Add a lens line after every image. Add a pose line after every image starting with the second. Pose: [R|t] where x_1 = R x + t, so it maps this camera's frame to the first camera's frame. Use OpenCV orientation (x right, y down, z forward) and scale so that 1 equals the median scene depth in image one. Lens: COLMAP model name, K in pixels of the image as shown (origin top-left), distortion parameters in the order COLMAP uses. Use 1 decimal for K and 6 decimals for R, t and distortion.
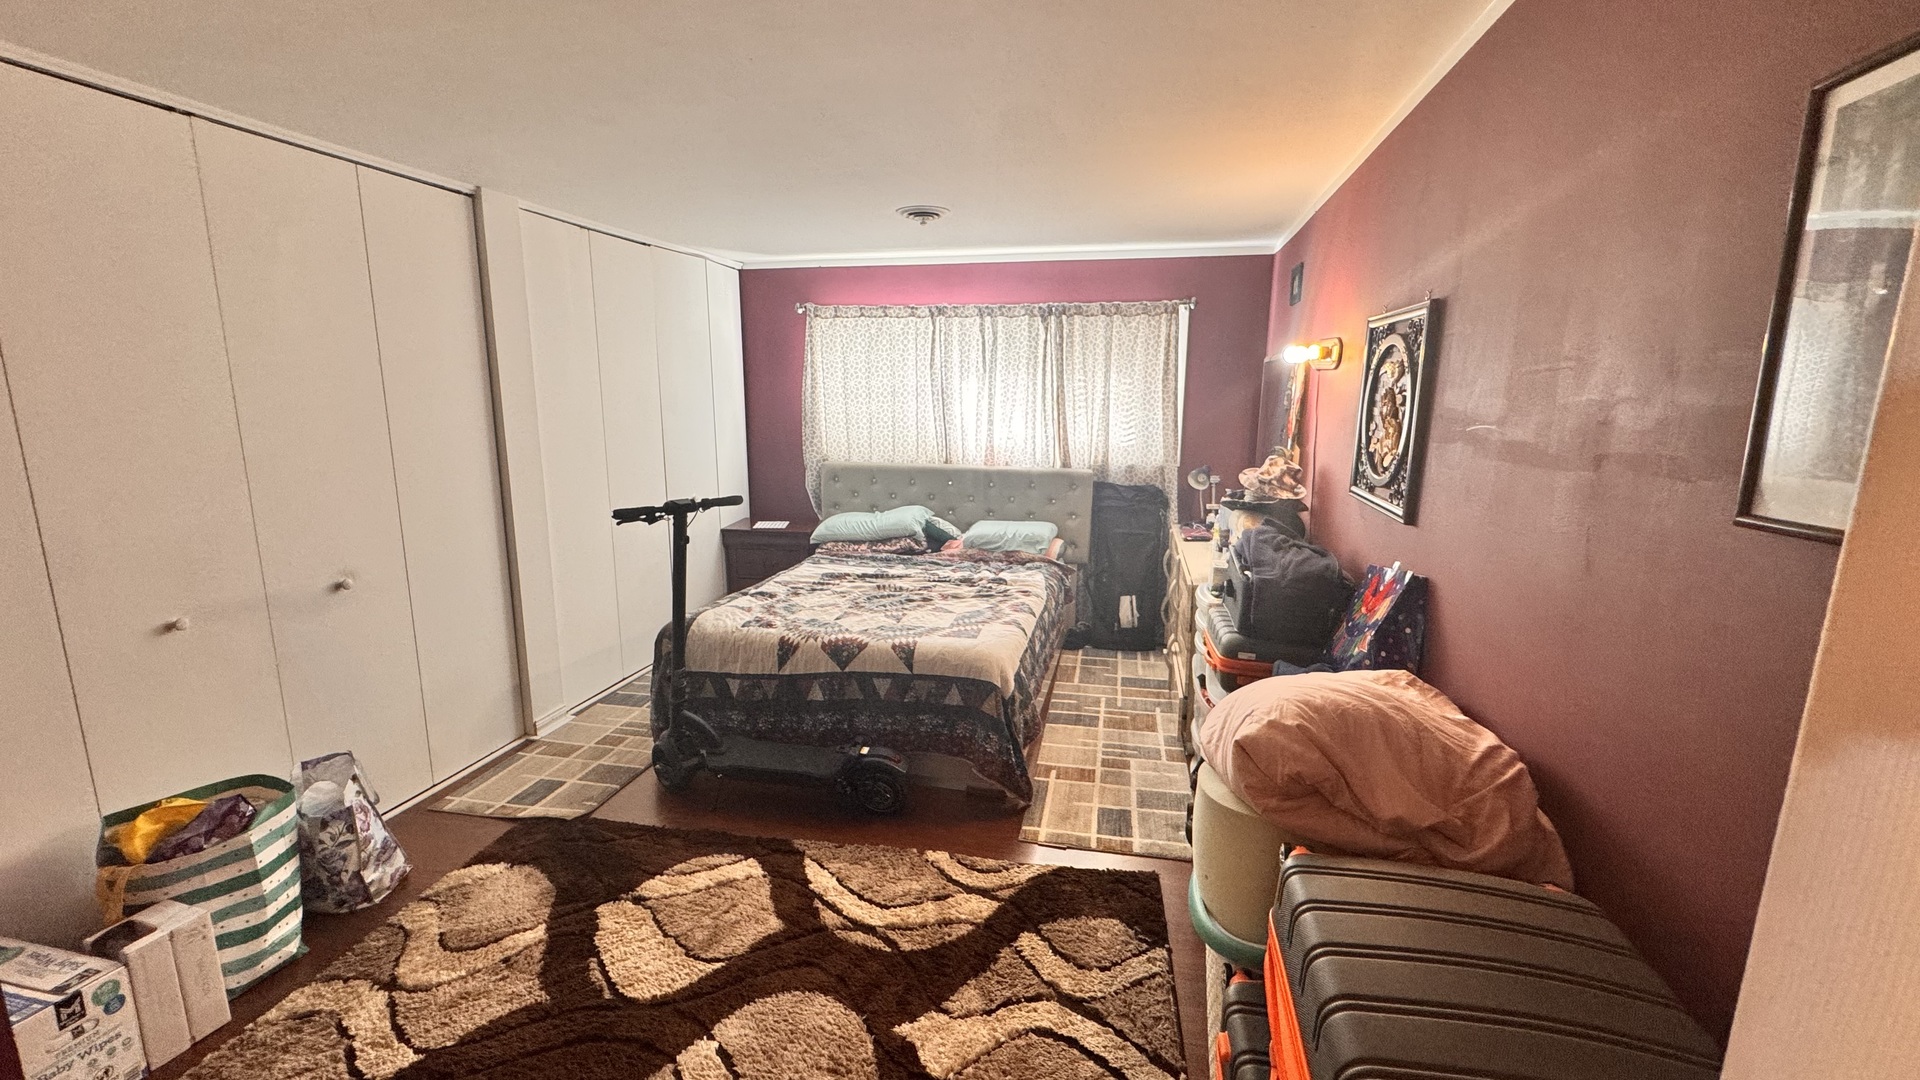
lens RADIAL K [[773.7, 0, 961.7], [0, 773.7, 535.1], [0, 0, 1]] dist [-0.003287, 0.000702]
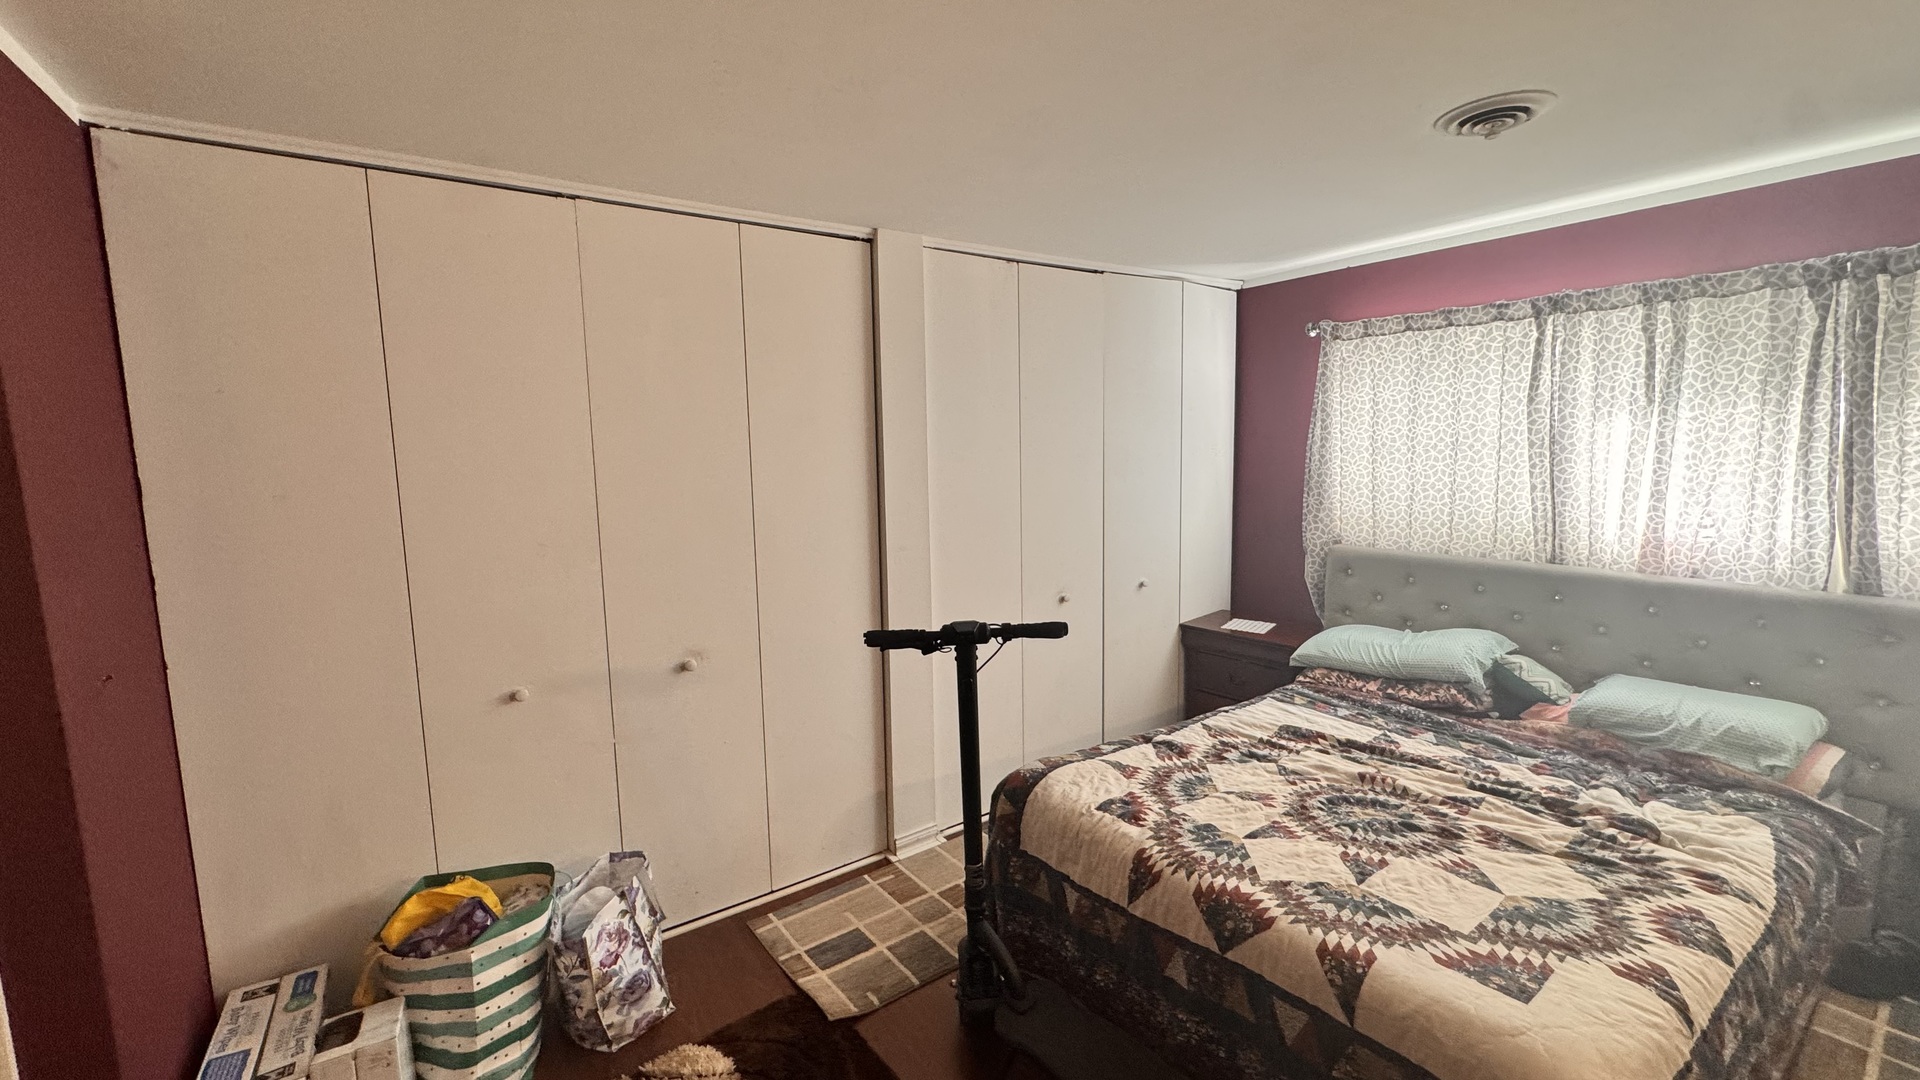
lens RADIAL K [[773.7, 0, 954.3], [0, 773.7, 536.7], [0, 0, 1]] dist [-0.003287, 0.000702]
pose [[0.740876, 0.057841, -0.669147, 0.050002], [-0.098072, 0.994923, -0.022583, -0.079907], [0.664444, 0.082356, 0.742787, 0.387723]]
